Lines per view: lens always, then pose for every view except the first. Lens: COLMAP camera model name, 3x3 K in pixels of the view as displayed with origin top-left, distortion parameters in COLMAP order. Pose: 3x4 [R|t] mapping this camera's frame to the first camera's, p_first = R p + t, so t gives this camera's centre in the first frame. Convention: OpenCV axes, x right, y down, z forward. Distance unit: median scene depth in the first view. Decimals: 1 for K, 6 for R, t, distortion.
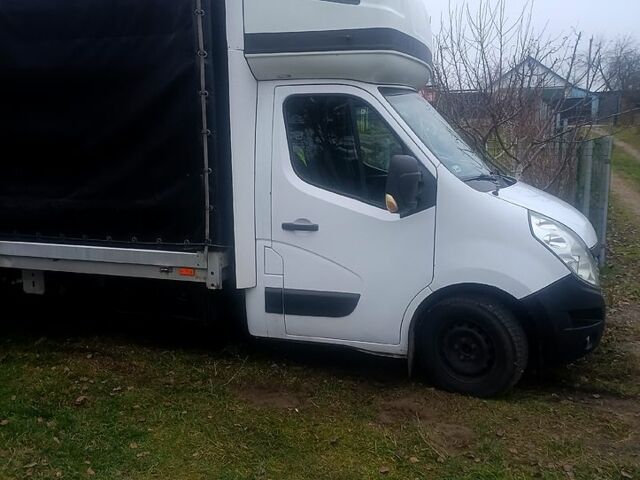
lens RADIAL K [[620.2, 0, 320.0], [0, 620.2, 240.0], [0, 0, 1]] dist [0.085089, -0.088451]
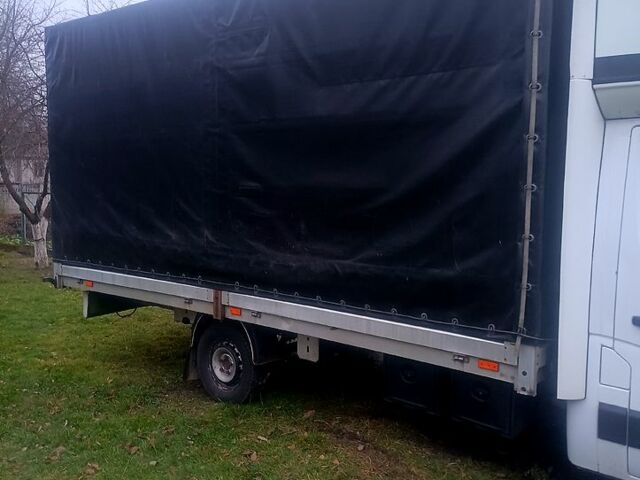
lens RADIAL K [[620.2, 0, 320.0], [0, 620.2, 240.0], [0, 0, 1]] dist [0.085089, -0.088451]
pose [[0.917616, 0.052774, -0.393949, -0.107893], [-0.085066, 0.994256, -0.064949, -0.035539], [0.388259, 0.093110, 0.916834, 0.193478]]
